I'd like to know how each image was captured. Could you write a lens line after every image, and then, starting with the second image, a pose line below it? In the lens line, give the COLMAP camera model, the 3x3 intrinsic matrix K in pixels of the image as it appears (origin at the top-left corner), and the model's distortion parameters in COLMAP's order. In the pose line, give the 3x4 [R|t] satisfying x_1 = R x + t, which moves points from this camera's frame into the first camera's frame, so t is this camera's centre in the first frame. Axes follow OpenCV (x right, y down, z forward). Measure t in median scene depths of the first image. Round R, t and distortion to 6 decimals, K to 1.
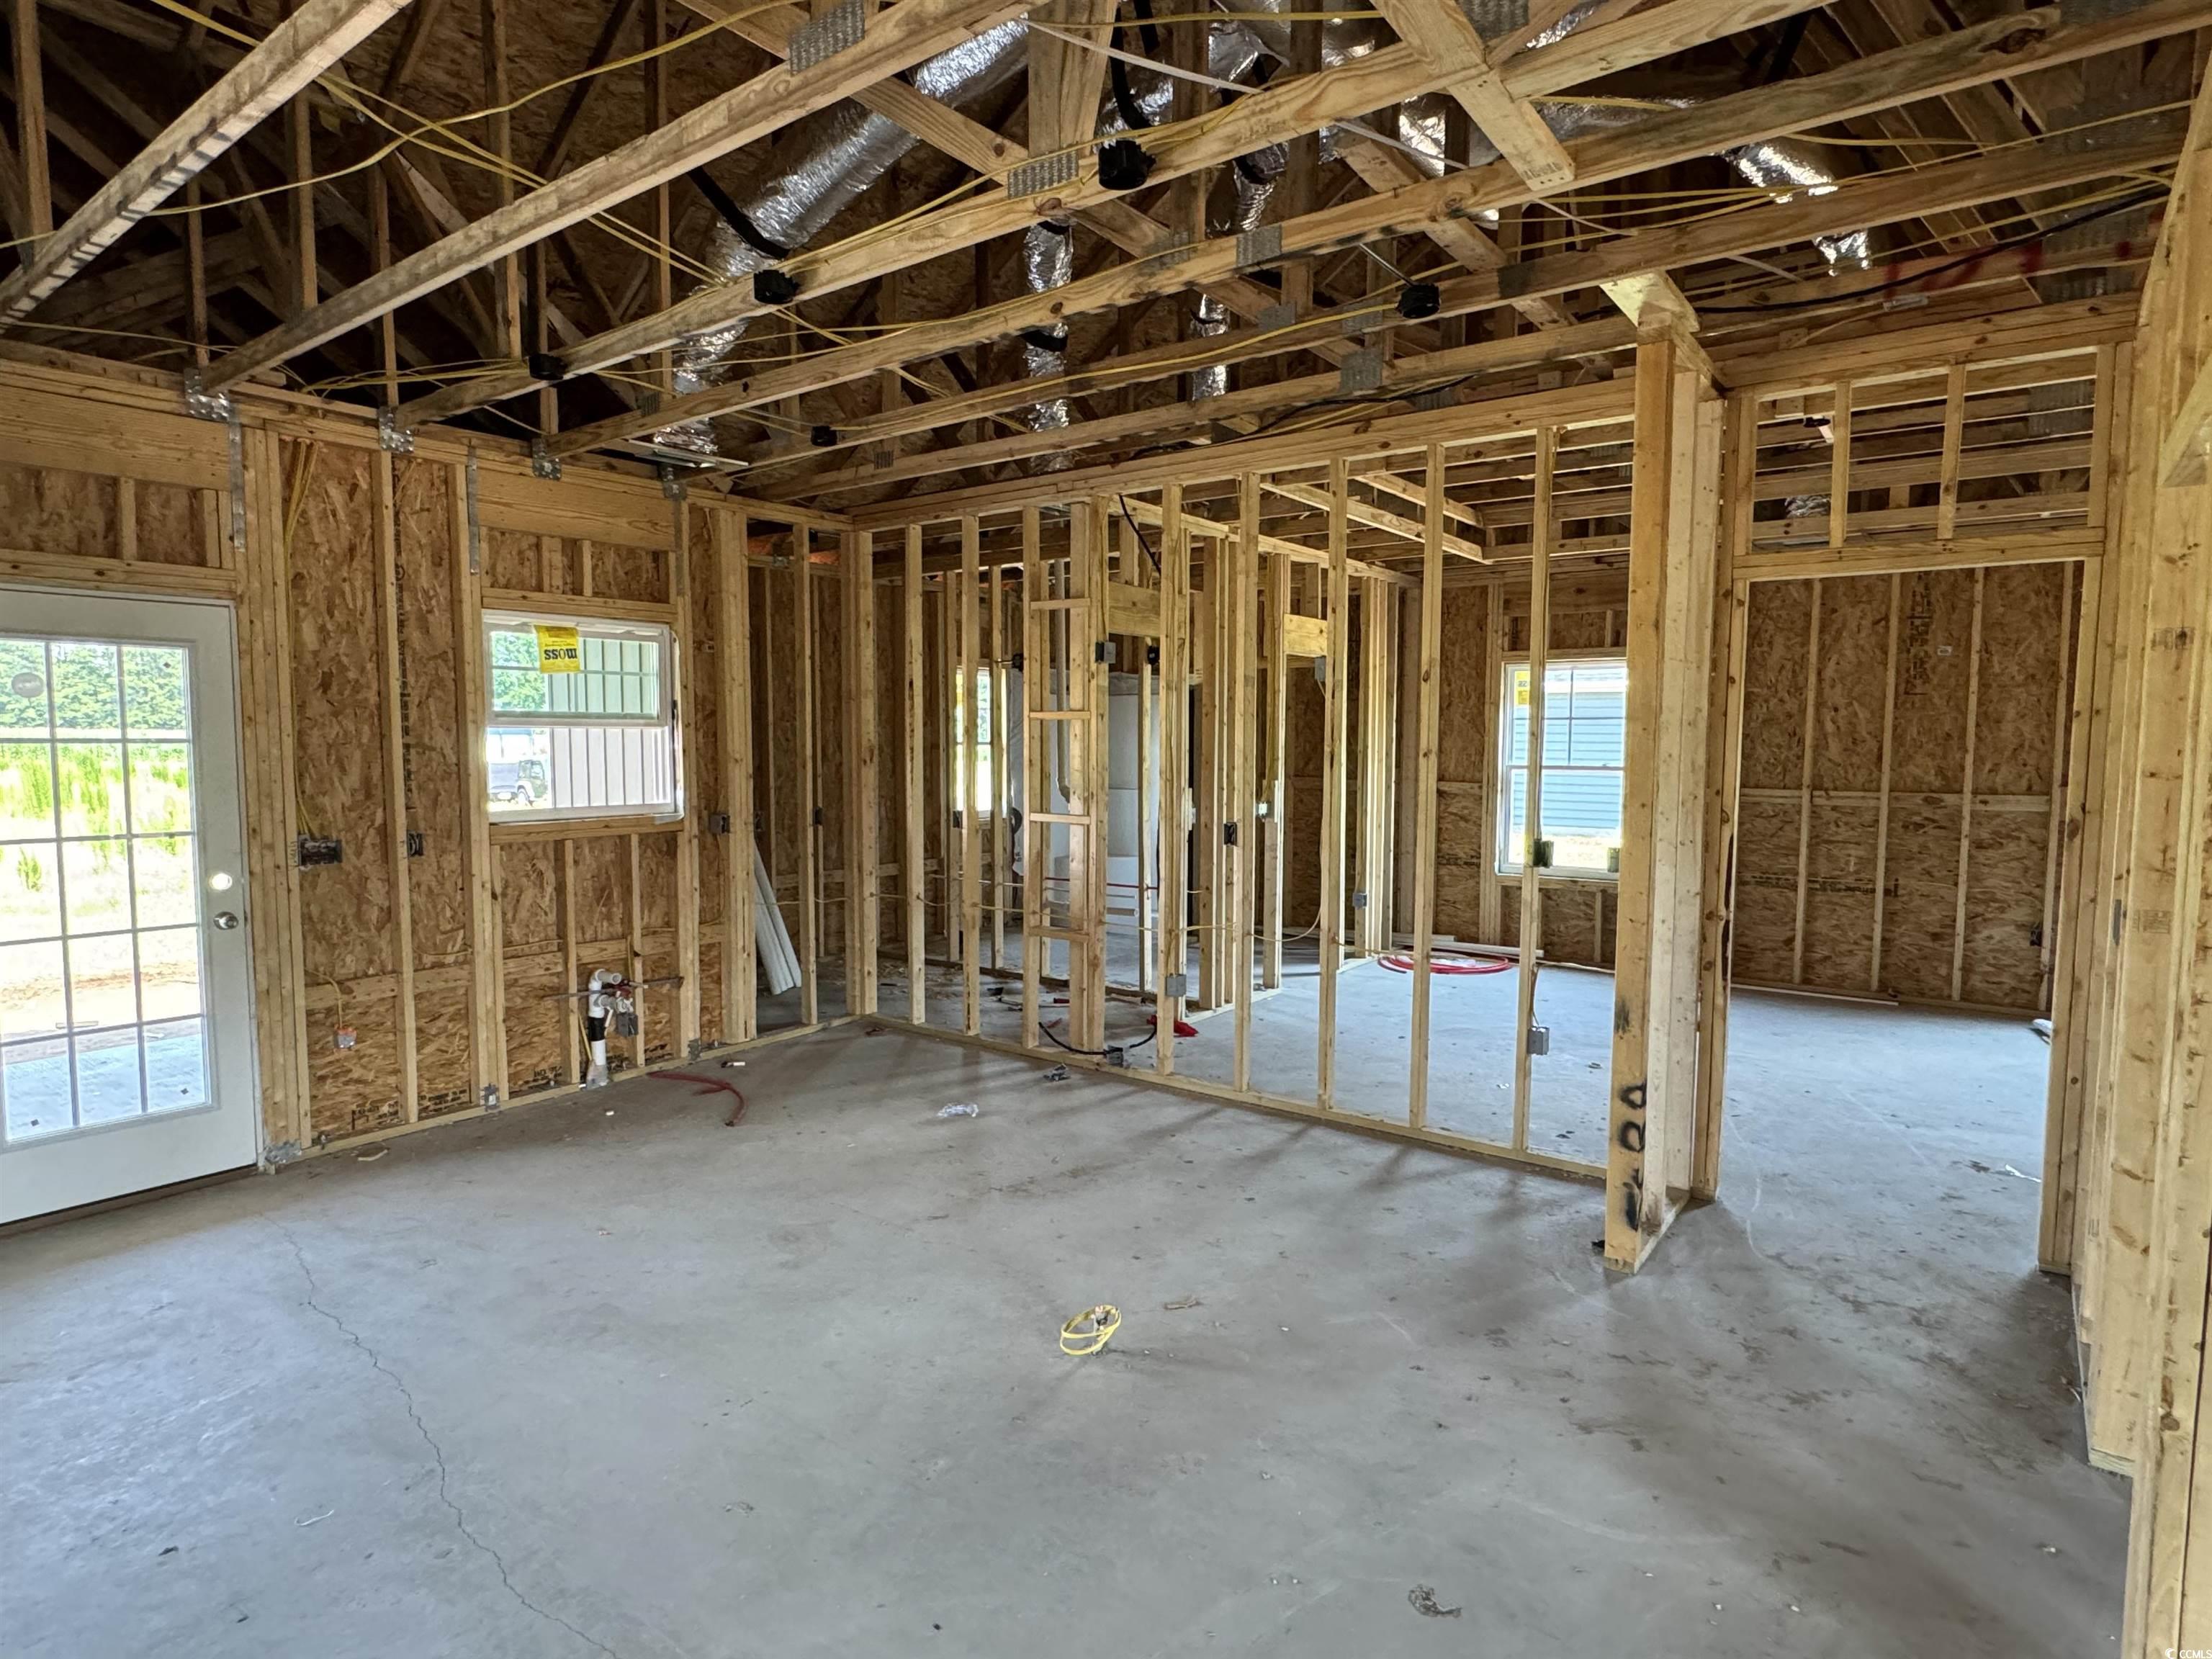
lens RADIAL K [[1200.0, 0, 1115.7], [0, 1200.0, 827.5], [0, 0, 1]] dist [-0.004229, 0.000079]
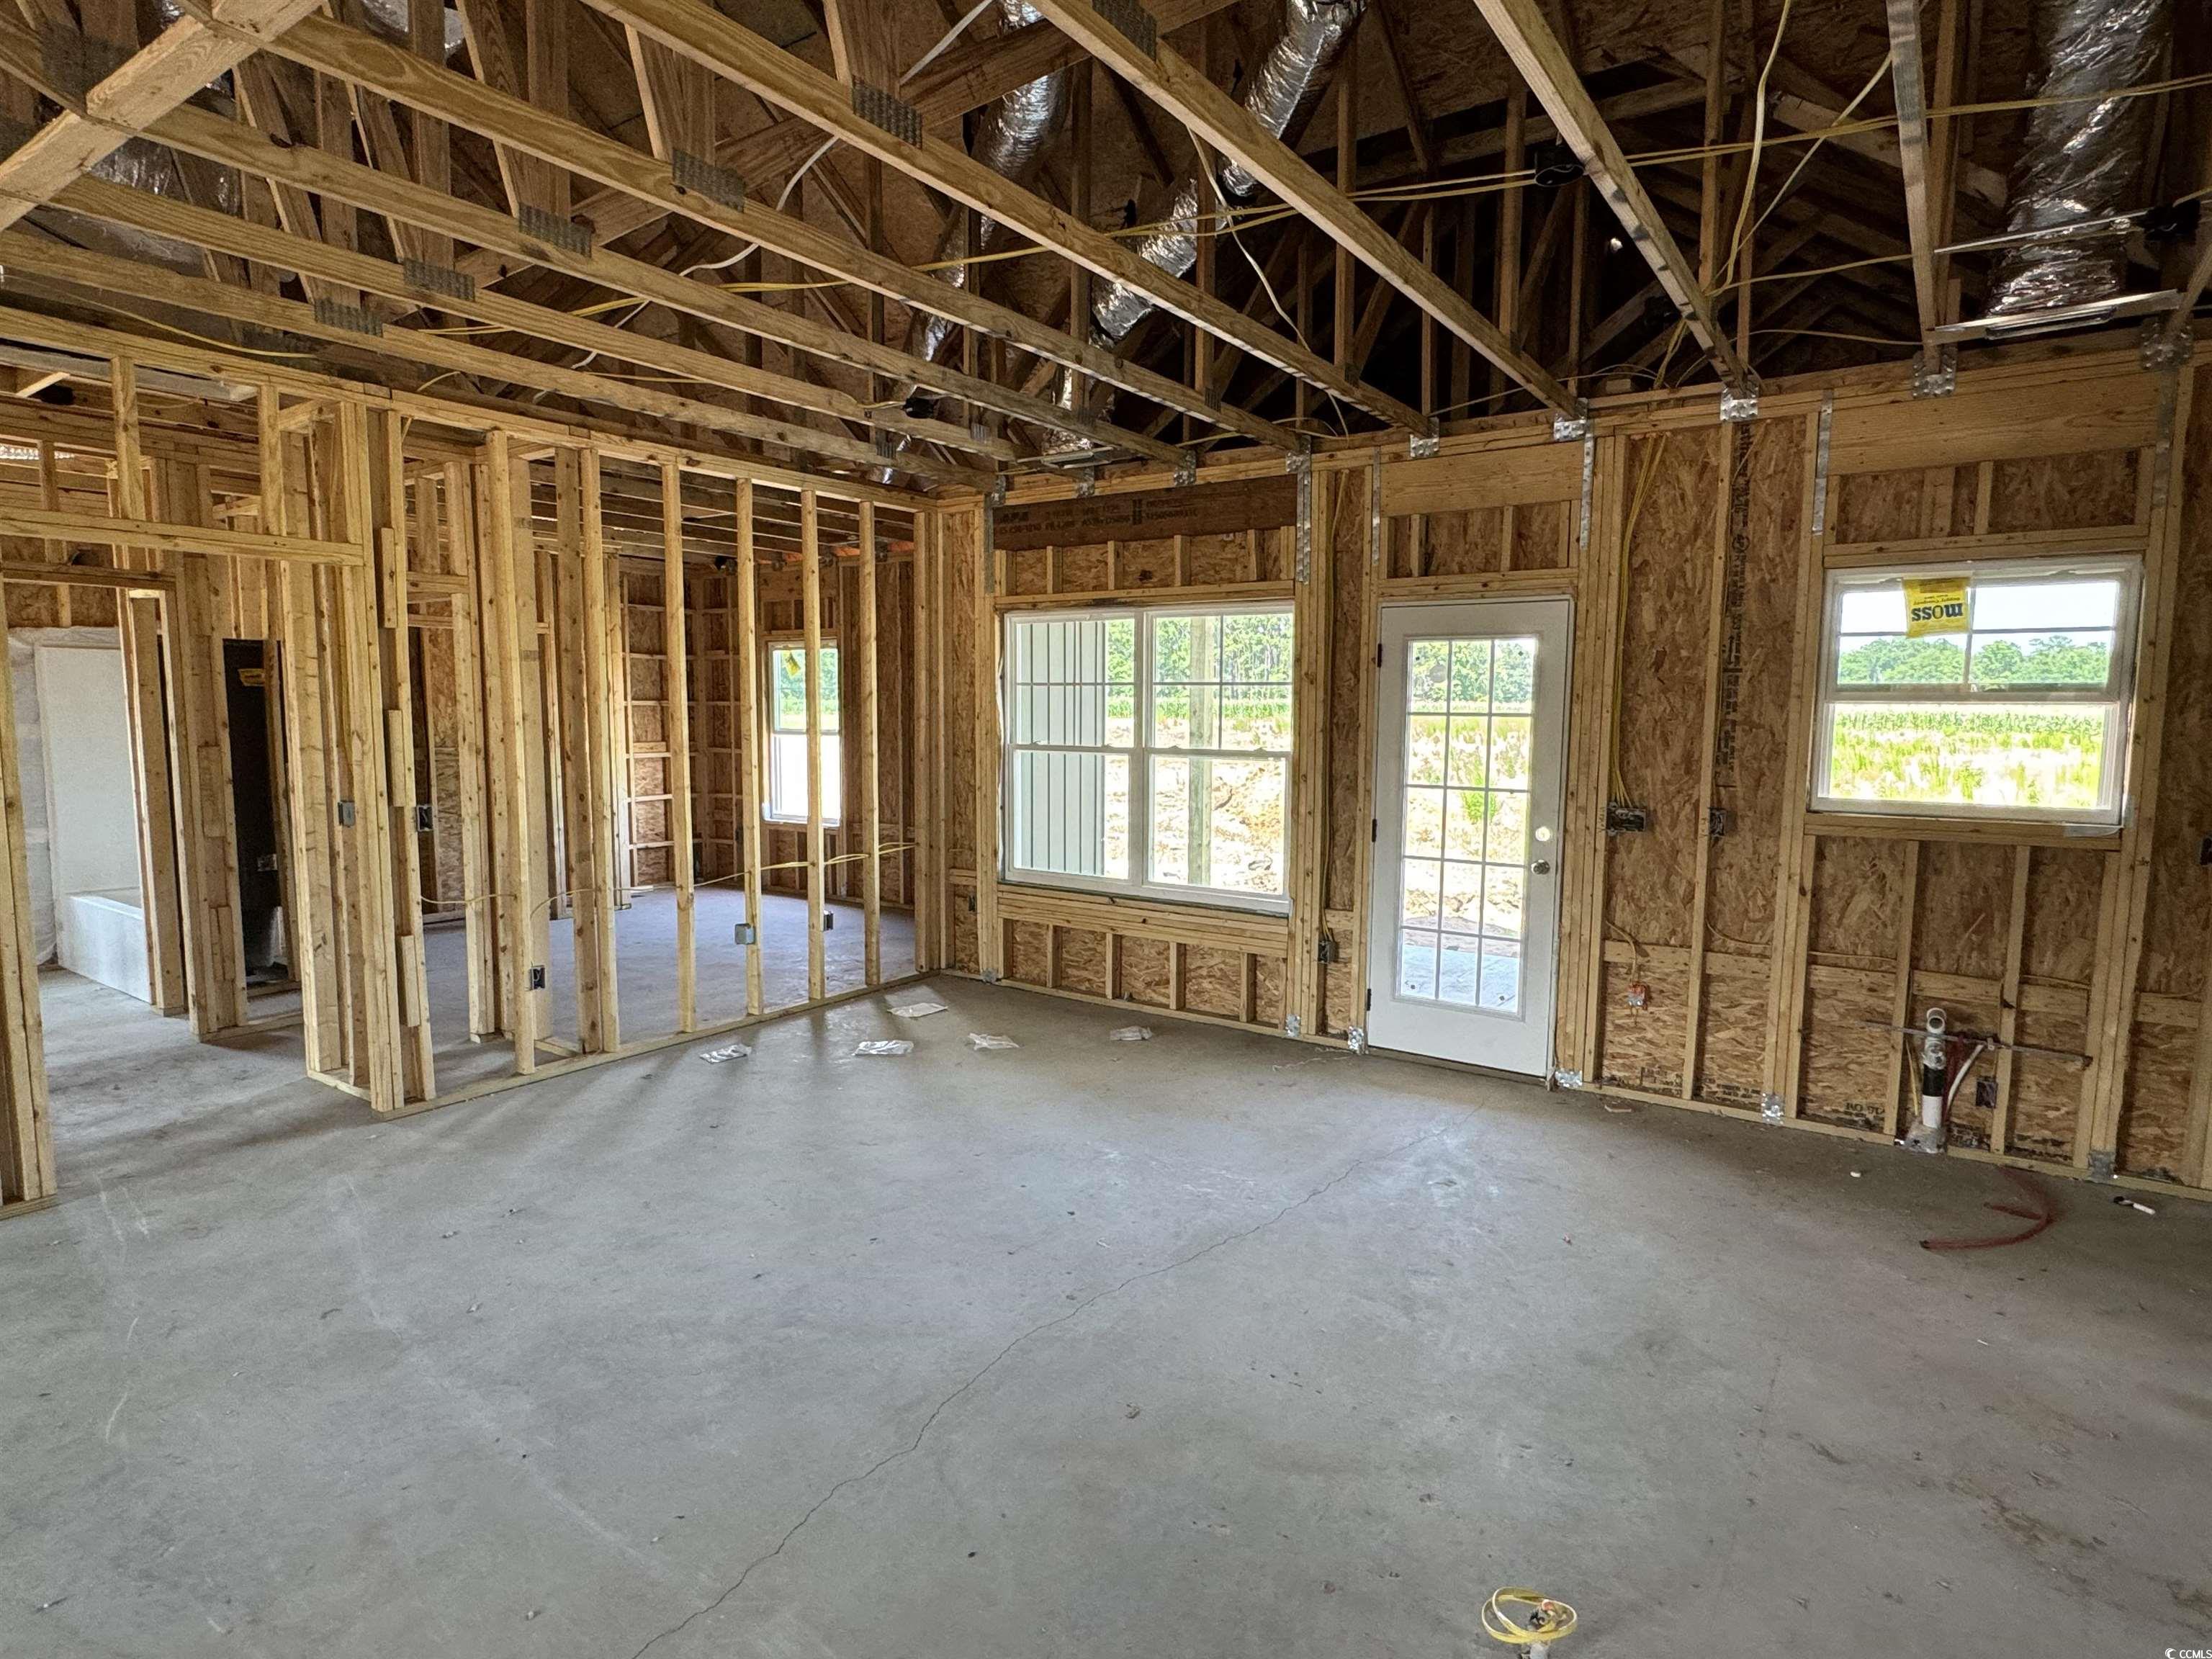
lens RADIAL K [[1200.0, 0, 1108.2], [0, 1200.0, 828.8], [0, 0, 1]] dist [-0.004229, 0.000079]
pose [[0.021429, 0.095521, -0.995197, 0.358137], [-0.085128, 0.991985, 0.093379, -0.028655], [0.996140, 0.082718, 0.029389, 0.448250]]
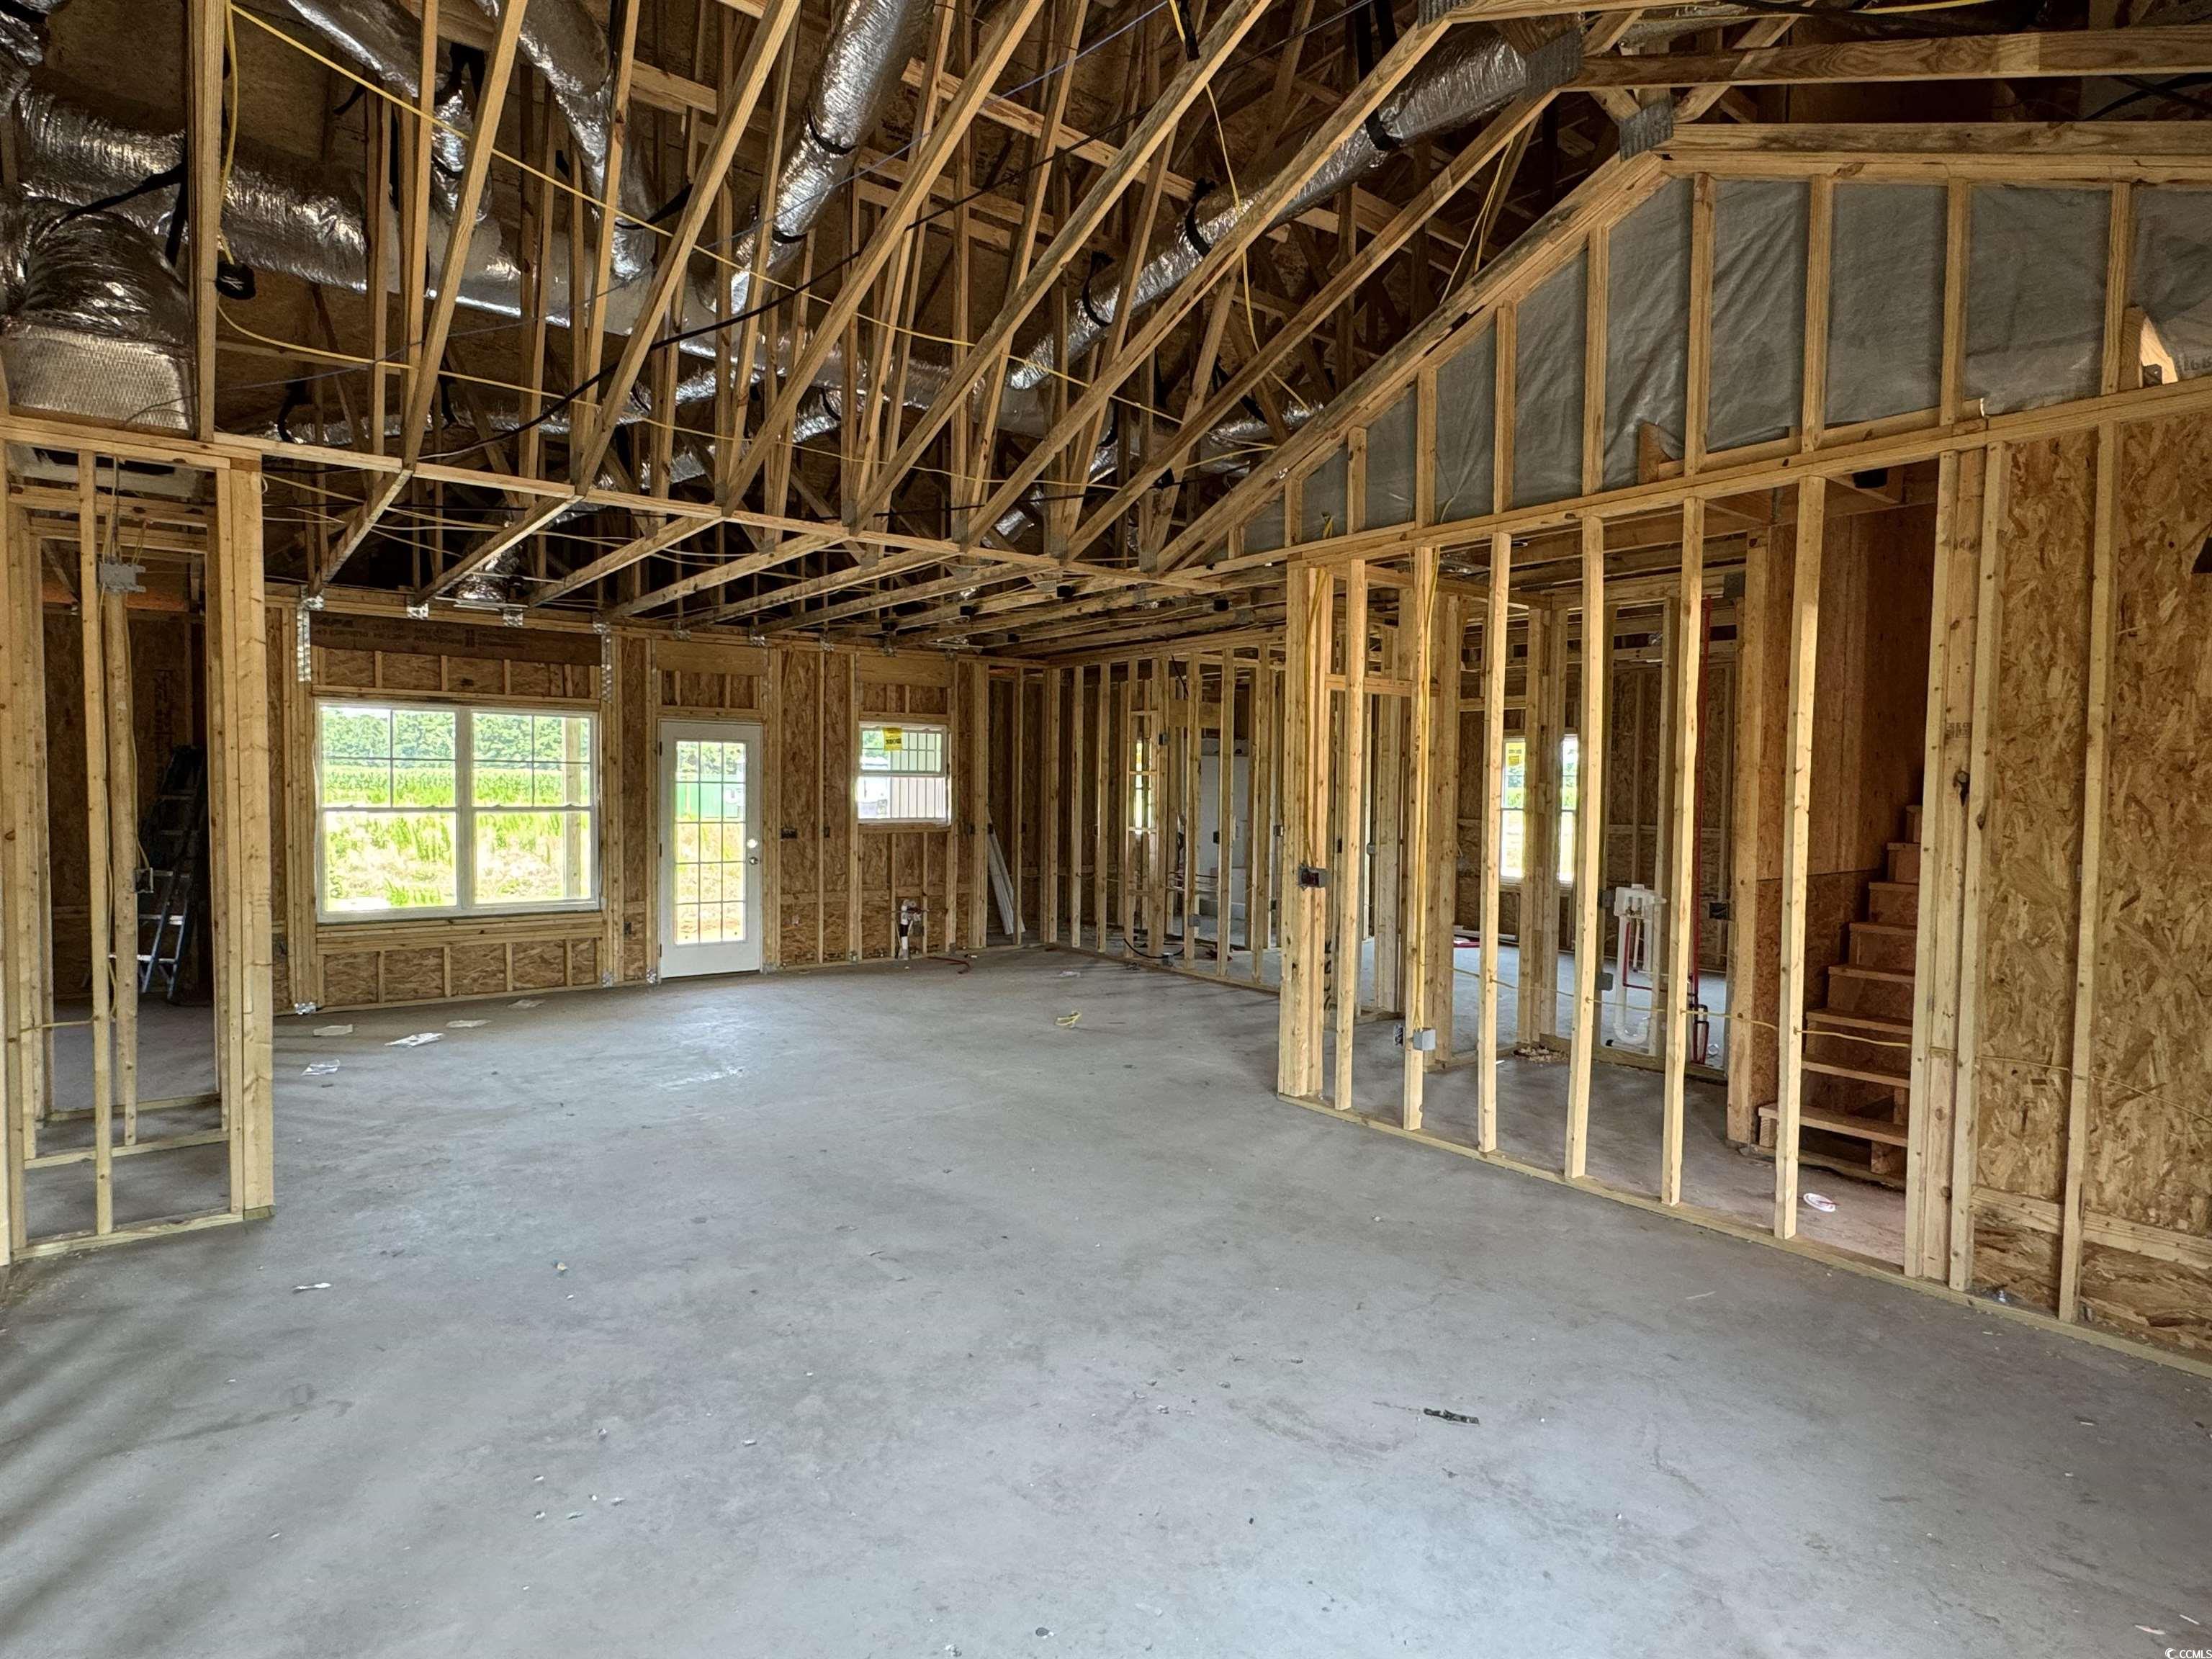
lens RADIAL K [[1200.0, 0, 1110.1], [0, 1200.0, 828.0], [0, 0, 1]] dist [-0.004229, 0.000079]
pose [[0.962632, 0.019695, -0.270094, 0.453365], [-0.030295, 0.998923, -0.035135, 0.063135], [0.269111, 0.042005, 0.962193, -0.872539]]
